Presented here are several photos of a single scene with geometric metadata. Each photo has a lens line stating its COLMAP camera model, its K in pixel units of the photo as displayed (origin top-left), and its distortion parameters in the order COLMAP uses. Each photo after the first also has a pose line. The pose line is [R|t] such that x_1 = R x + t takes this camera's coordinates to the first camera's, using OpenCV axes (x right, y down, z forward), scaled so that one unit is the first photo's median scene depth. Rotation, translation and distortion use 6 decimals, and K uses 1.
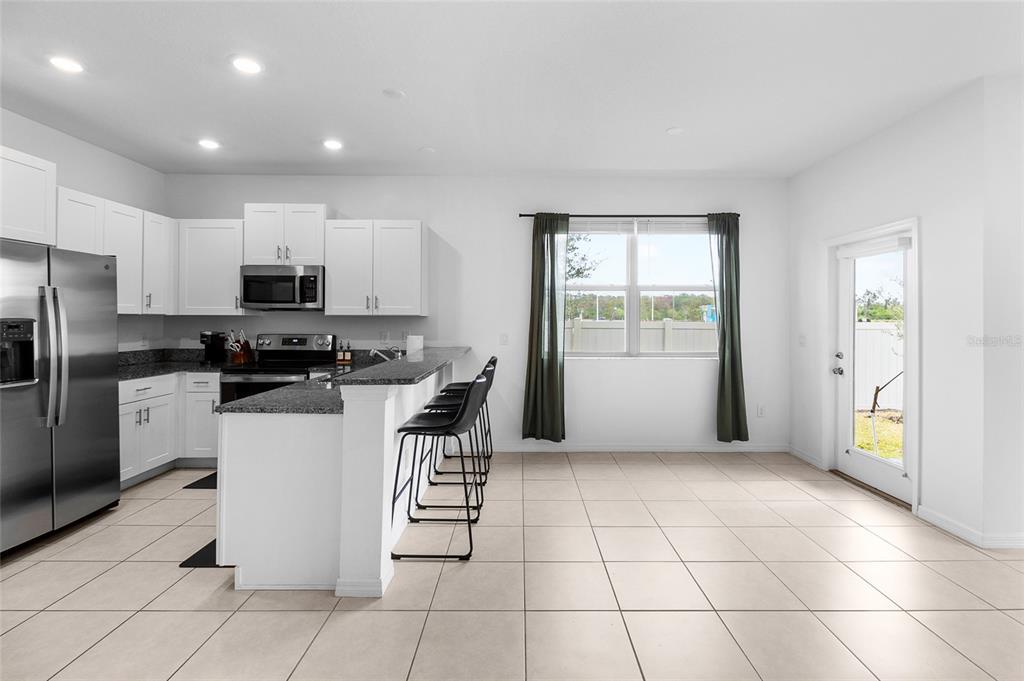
lens RADIAL K [[473.2, 0, 523.5], [0, 473.2, 318.2], [0, 0, 1]] dist [-0.000037, -0.001421]
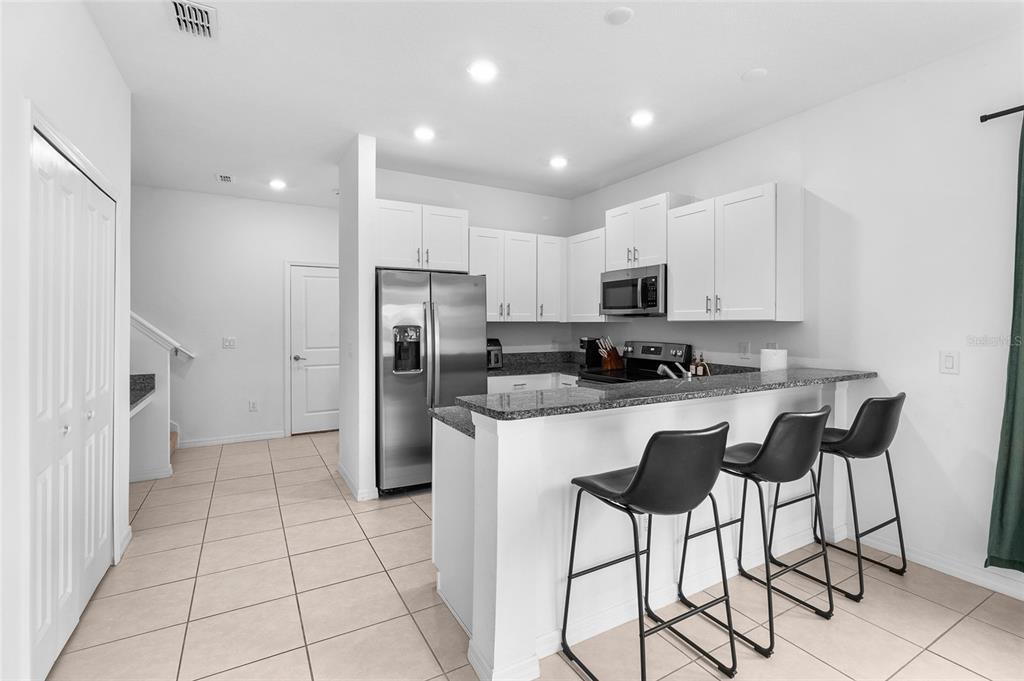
lens RADIAL K [[473.2, 0, 524.8], [0, 473.2, 327.1], [0, 0, 1]] dist [-0.000037, -0.001421]
pose [[0.503924, 0.001903, -0.863746, 0.191964], [0.003701, 0.999984, 0.004363, -0.000206], [0.863740, -0.005395, 0.503908, 0.341524]]
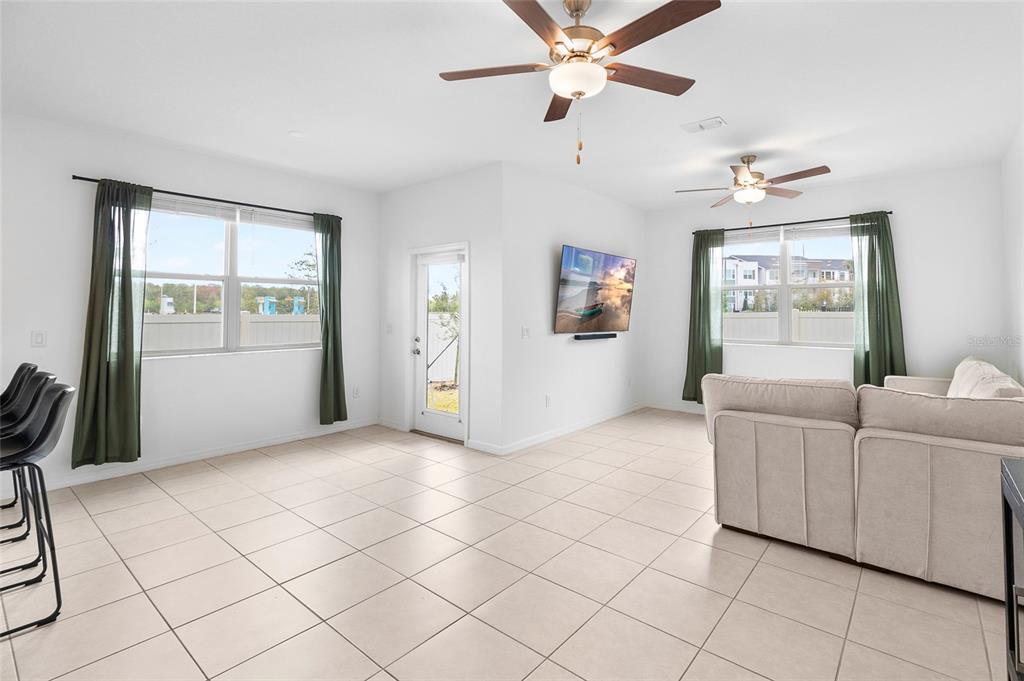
lens RADIAL K [[473.2, 0, 527.1], [0, 473.2, 296.0], [0, 0, 1]] dist [-0.000037, -0.001421]
pose [[0.644811, 0.022907, 0.763998, -0.119928], [-0.000196, 0.999556, -0.029805, -0.001208], [-0.764342, 0.019069, 0.644529, -0.059458]]
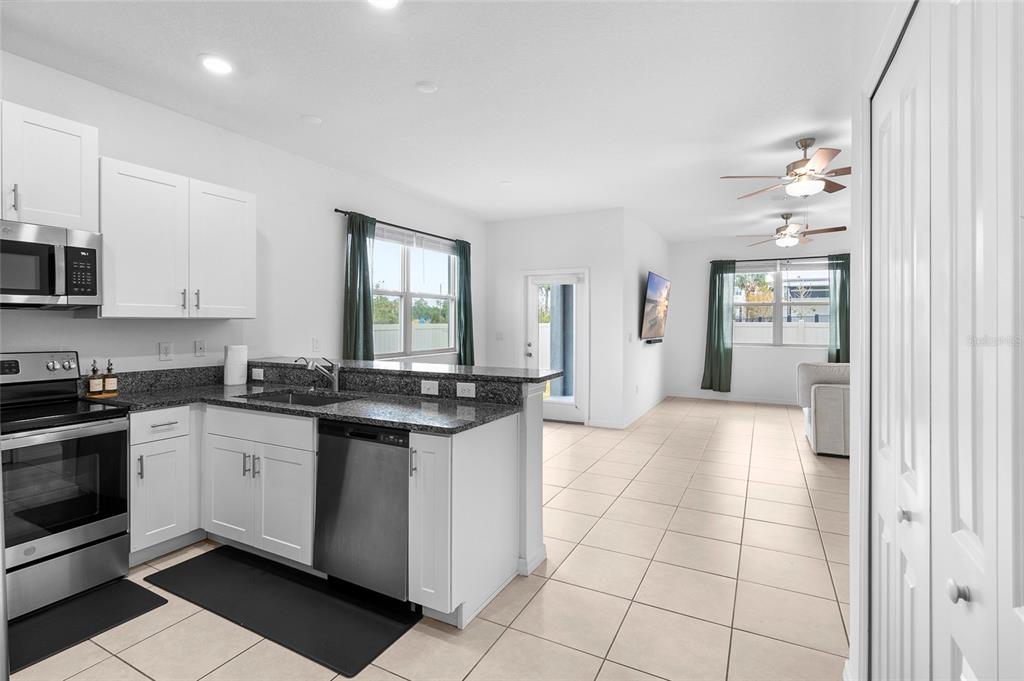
lens RADIAL K [[473.2, 0, 525.7], [0, 473.2, 327.4], [0, 0, 1]] dist [-0.000037, -0.001421]
pose [[0.460701, -0.012989, 0.887460, -0.697105], [-0.001602, 0.999879, 0.015466, -0.003753], [-0.887554, -0.008547, 0.460624, 0.257258]]
